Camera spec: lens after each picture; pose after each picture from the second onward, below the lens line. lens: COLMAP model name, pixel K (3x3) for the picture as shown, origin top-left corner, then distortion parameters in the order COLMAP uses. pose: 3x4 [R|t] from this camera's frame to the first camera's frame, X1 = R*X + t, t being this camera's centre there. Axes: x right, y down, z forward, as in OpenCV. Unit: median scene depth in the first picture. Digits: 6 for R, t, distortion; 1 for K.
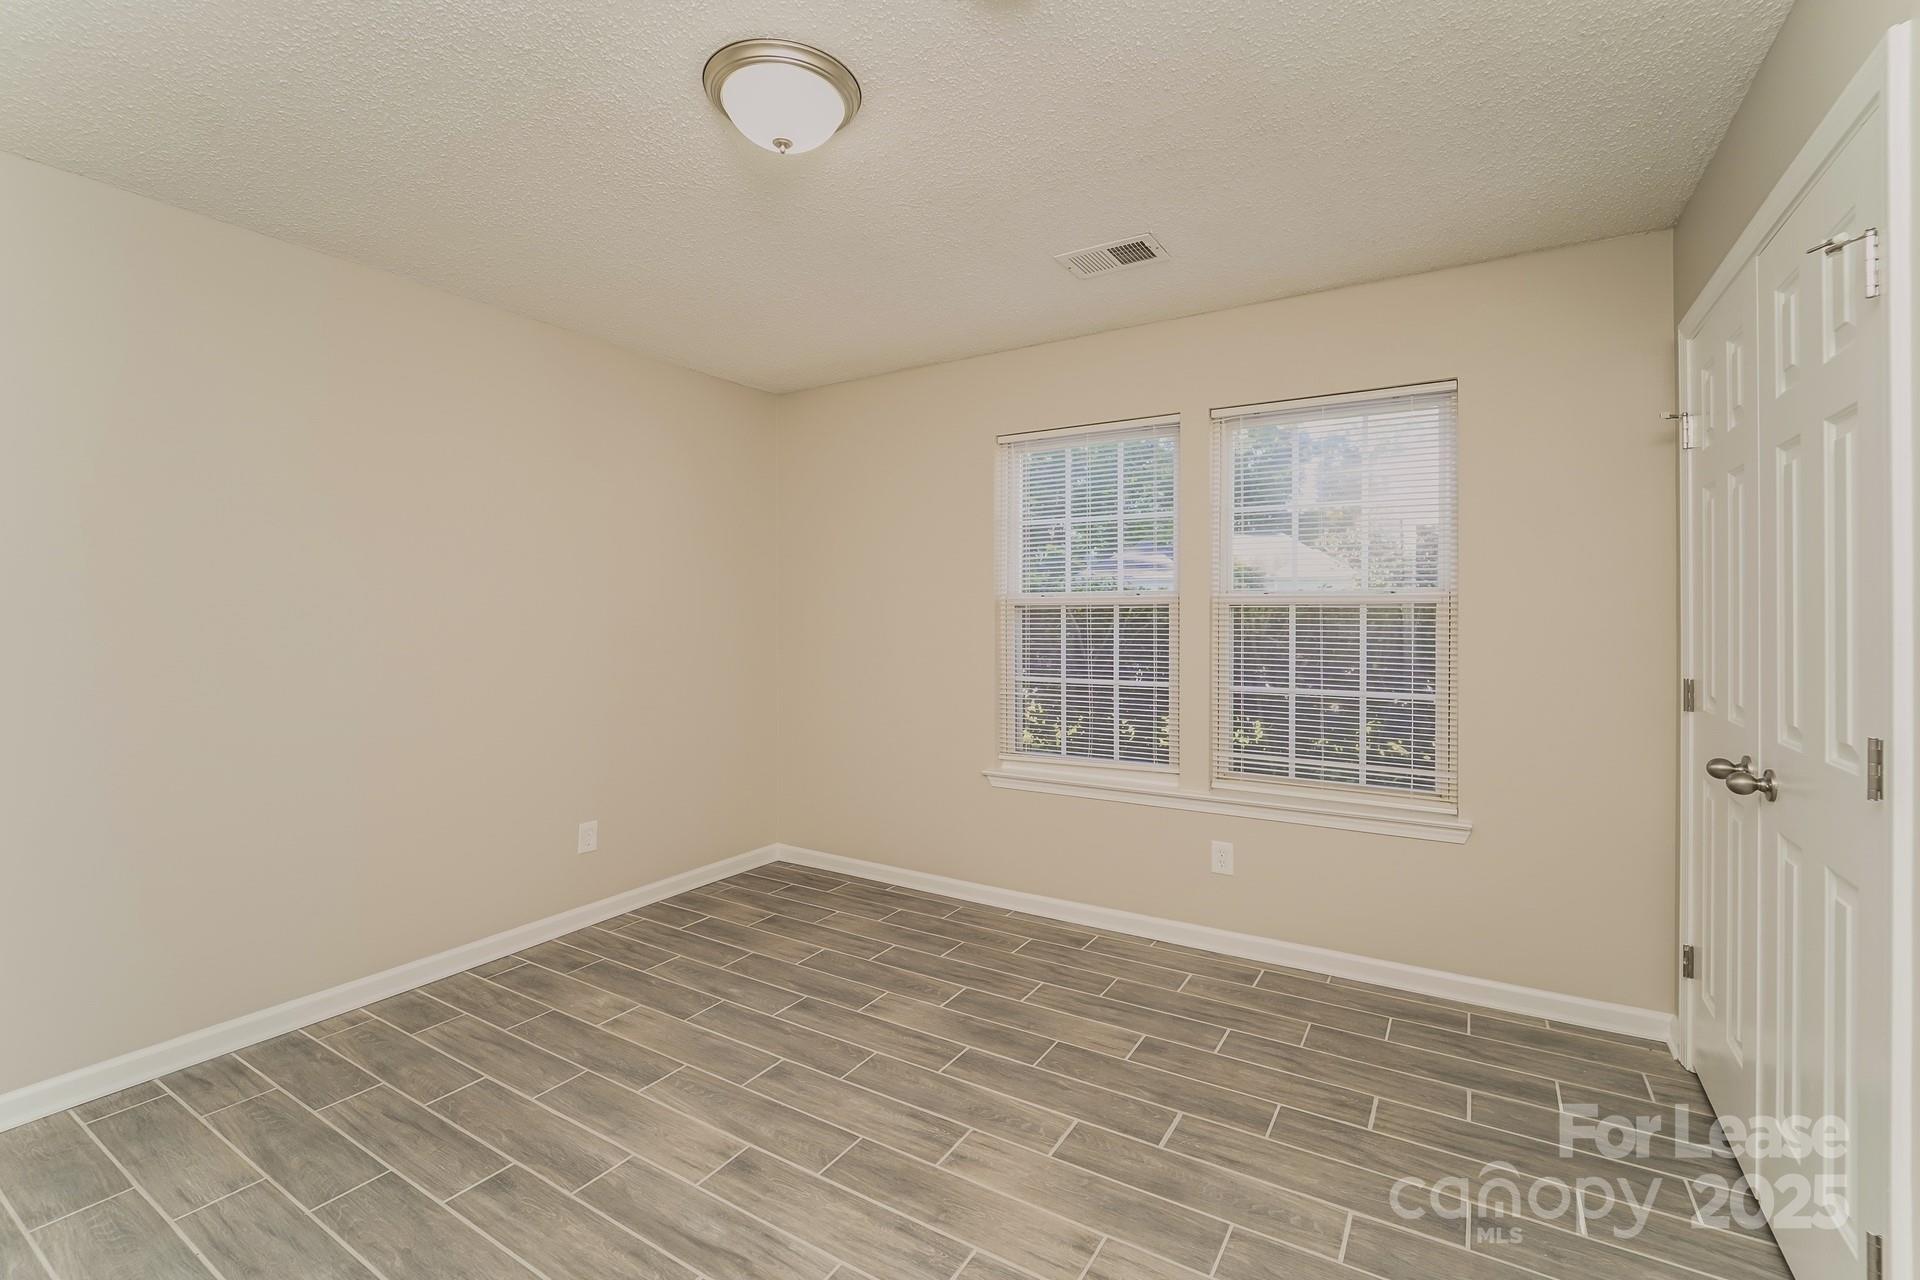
lens RADIAL K [[811.6, 0, 967.5], [0, 811.6, 627.2], [0, 0, 1]] dist [-0.007204, -0.001305]
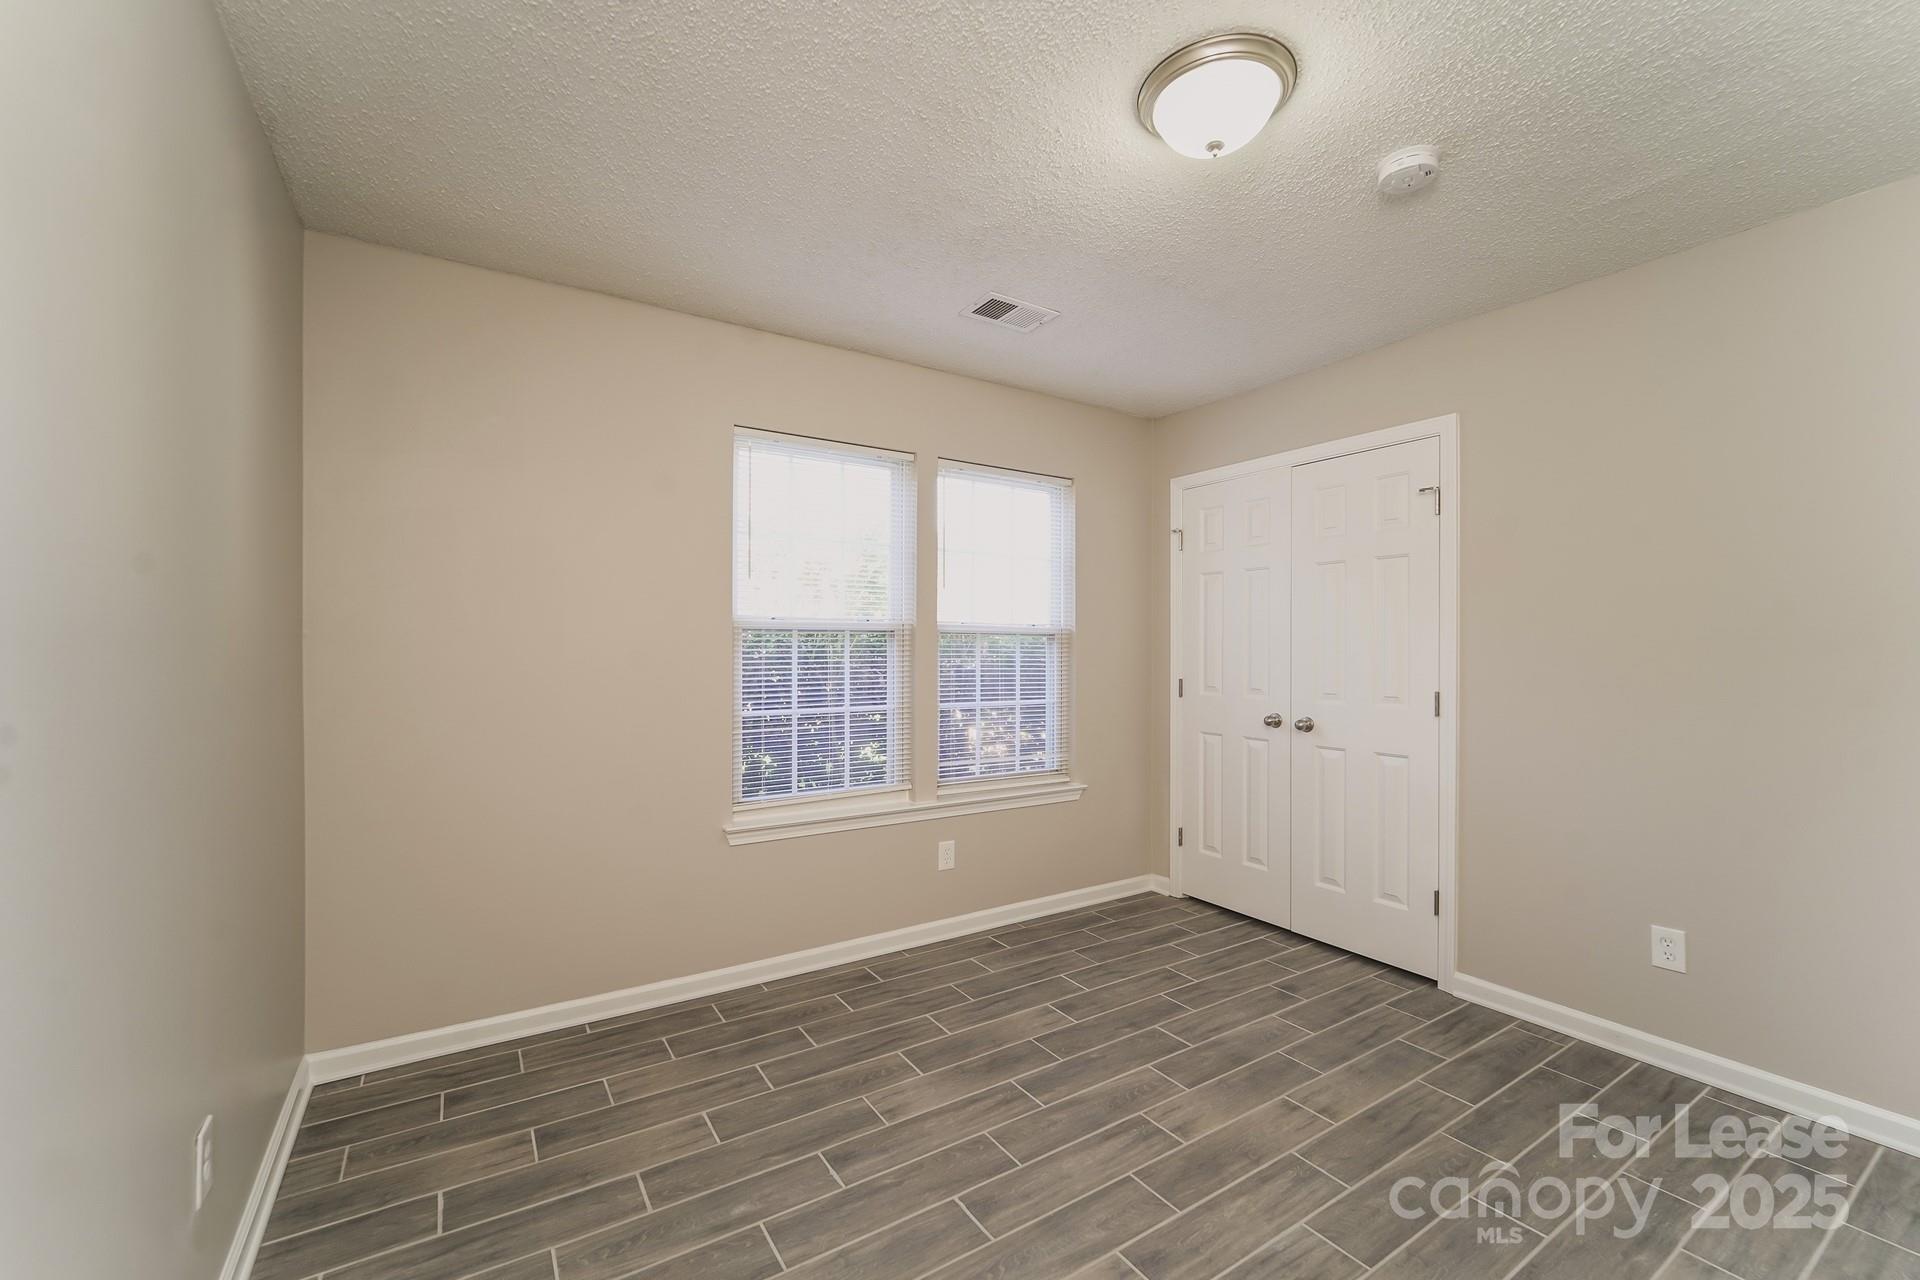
lens RADIAL K [[811.6, 0, 968.5], [0, 811.6, 643.0], [0, 0, 1]] dist [-0.007204, -0.001305]
pose [[0.431433, 0.004147, 0.902135, -0.819521], [0.009077, 0.999919, -0.008938, -0.003204], [-0.902099, 0.012044, 0.431361, 0.556999]]
